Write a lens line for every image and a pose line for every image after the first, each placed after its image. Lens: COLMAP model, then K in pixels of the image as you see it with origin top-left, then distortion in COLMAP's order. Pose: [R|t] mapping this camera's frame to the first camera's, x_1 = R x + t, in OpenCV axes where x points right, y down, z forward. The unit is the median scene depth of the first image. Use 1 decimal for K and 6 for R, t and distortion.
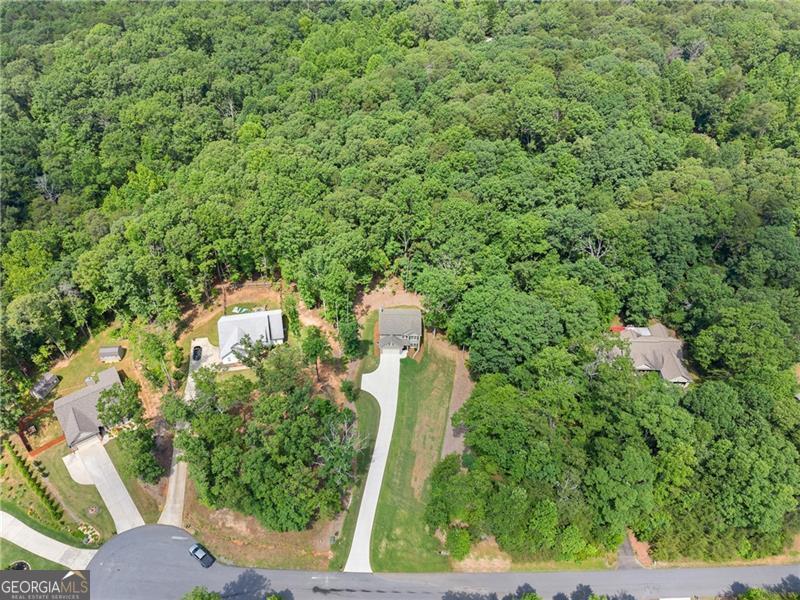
lens RADIAL K [[540.9, 0, 394.3], [0, 540.9, 304.0], [0, 0, 1]] dist [0.001055, -0.005877]
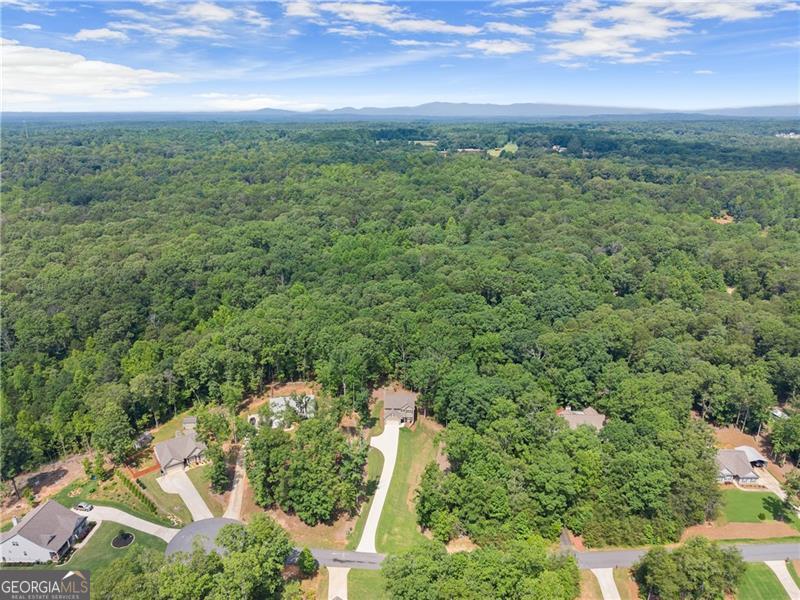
lens RADIAL K [[540.9, 0, 394.3], [0, 540.9, 304.0], [0, 0, 1]] dist [0.001055, -0.005877]
pose [[0.999865, -0.005259, -0.015597, 0.020961], [-0.001400, 0.916977, -0.398937, 0.355472], [0.016400, 0.398905, 0.916846, -0.373595]]
